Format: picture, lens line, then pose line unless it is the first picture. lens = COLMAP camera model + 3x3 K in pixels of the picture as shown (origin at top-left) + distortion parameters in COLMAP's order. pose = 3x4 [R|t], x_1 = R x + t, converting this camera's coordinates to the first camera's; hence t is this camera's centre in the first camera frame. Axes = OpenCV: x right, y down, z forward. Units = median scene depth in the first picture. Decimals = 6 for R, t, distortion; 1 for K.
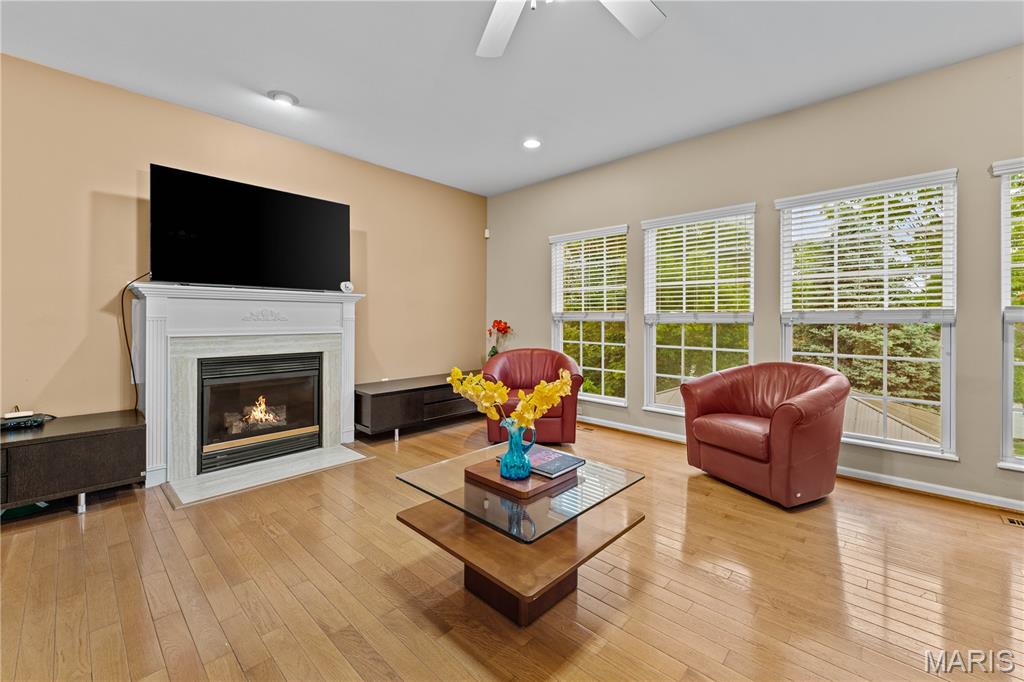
lens RADIAL K [[411.6, 0, 516.0], [0, 411.6, 321.6], [0, 0, 1]] dist [-0.000982, -0.000060]
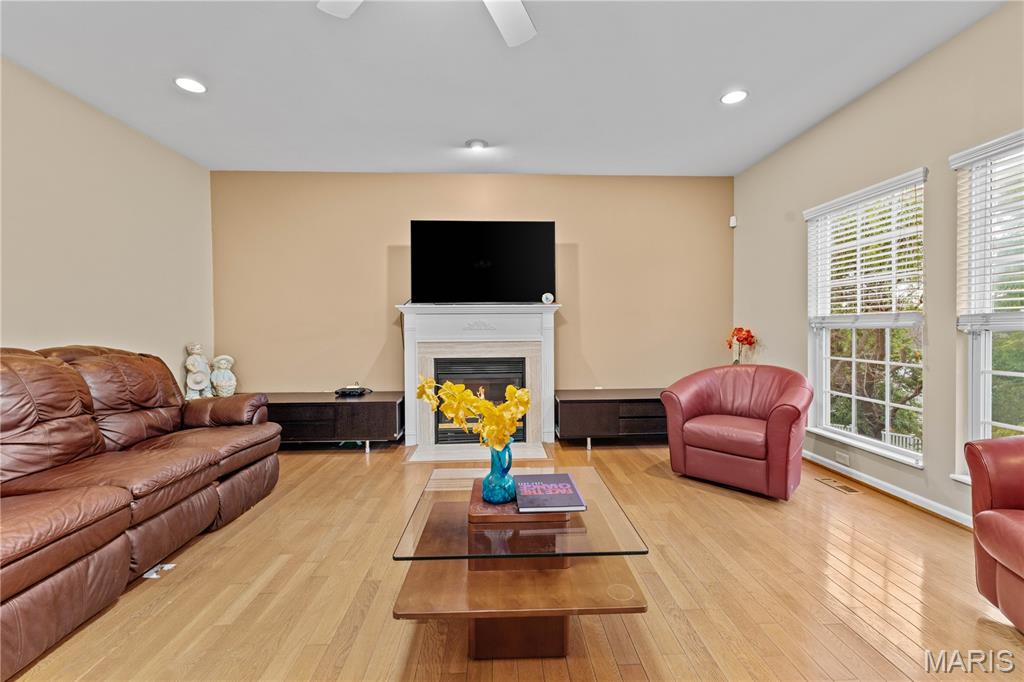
lens RADIAL K [[416.4, 0, 514.5], [0, 416.4, 337.1], [0, 0, 1]] dist [-0.000348, -0.000141]
pose [[0.721456, 0.007257, -0.692423, 0.290666], [0.005152, 0.999861, 0.015847, -0.000310], [0.692441, -0.015000, 0.721318, 0.156674]]
